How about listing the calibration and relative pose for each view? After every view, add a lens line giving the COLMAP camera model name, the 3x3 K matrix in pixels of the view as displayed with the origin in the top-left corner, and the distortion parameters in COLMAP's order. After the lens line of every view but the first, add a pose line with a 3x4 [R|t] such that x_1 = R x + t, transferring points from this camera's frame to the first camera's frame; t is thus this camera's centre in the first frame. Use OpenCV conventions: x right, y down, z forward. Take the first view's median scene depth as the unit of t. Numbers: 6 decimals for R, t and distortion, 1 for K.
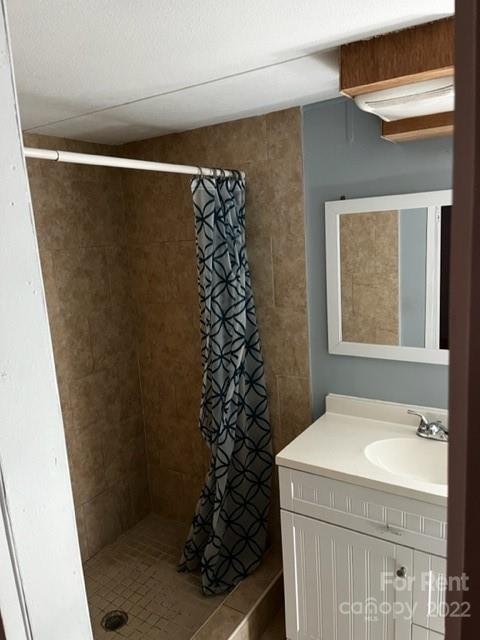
lens RADIAL K [[483.1, 0, 240.2], [0, 483.1, 319.8], [0, 0, 1]] dist [0.014153, 0.001124]
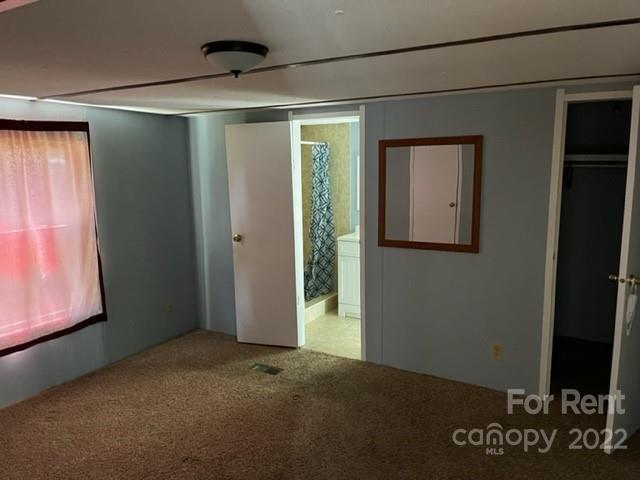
lens RADIAL K [[483.1, 0, 319.8], [0, 483.1, 240.3], [0, 0, 1]] dist [0.014153, 0.001124]
pose [[0.997415, 0.040143, 0.059593, -0.185546], [-0.038185, 0.998704, -0.033635, 0.340671], [-0.060866, 0.031272, 0.997656, -1.719243]]
